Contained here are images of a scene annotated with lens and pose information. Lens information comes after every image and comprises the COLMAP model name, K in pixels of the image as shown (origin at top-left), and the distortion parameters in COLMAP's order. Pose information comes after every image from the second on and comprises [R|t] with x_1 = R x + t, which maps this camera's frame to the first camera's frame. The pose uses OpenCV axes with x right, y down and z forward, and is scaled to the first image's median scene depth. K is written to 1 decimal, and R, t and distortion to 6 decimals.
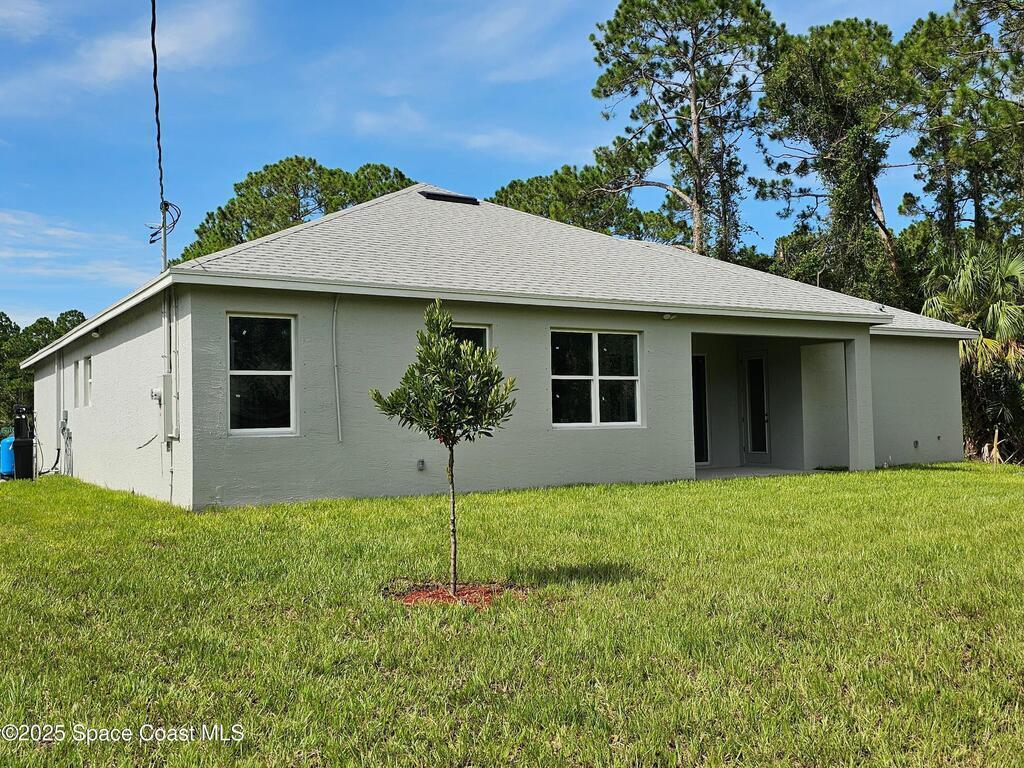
lens RADIAL K [[966.9, 0, 511.7], [0, 966.9, 420.8], [0, 0, 1]] dist [0.009384, -0.000075]
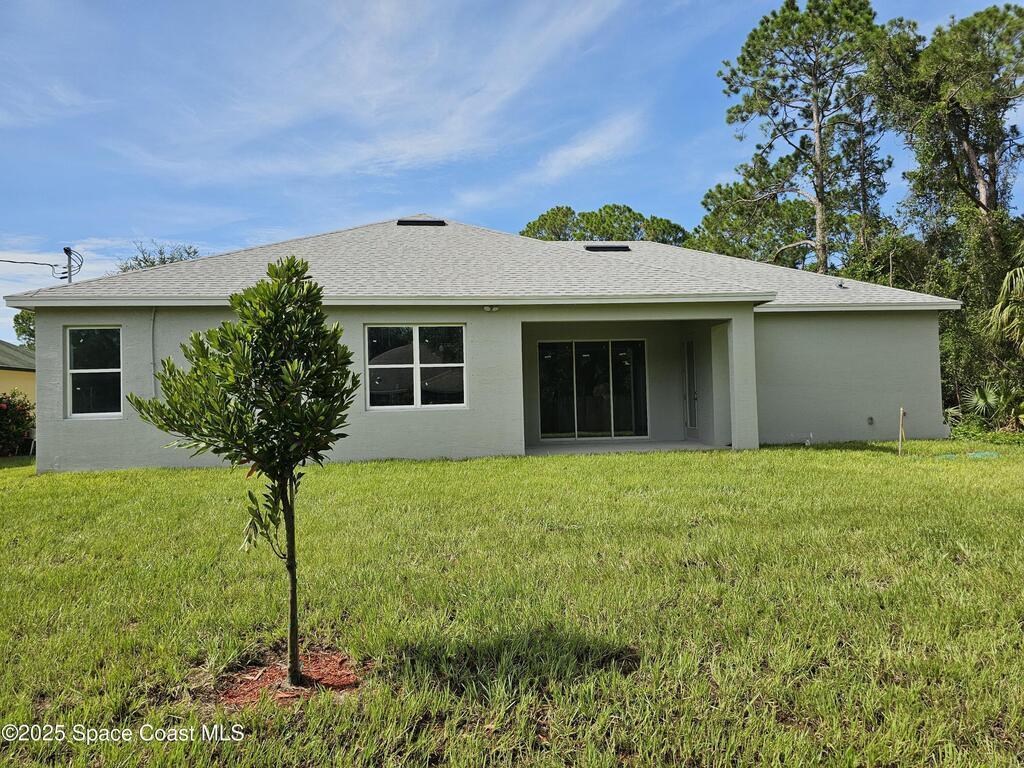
lens RADIAL K [[717.1, 0, 512.0], [0, 717.1, 384.0], [0, 0, 1]] dist [0.004532, 0.001486]
pose [[0.915406, -0.018020, -0.402129, 0.513013], [0.010532, 0.999728, -0.020825, -0.004223], [0.402395, 0.014828, 0.915346, 0.263230]]
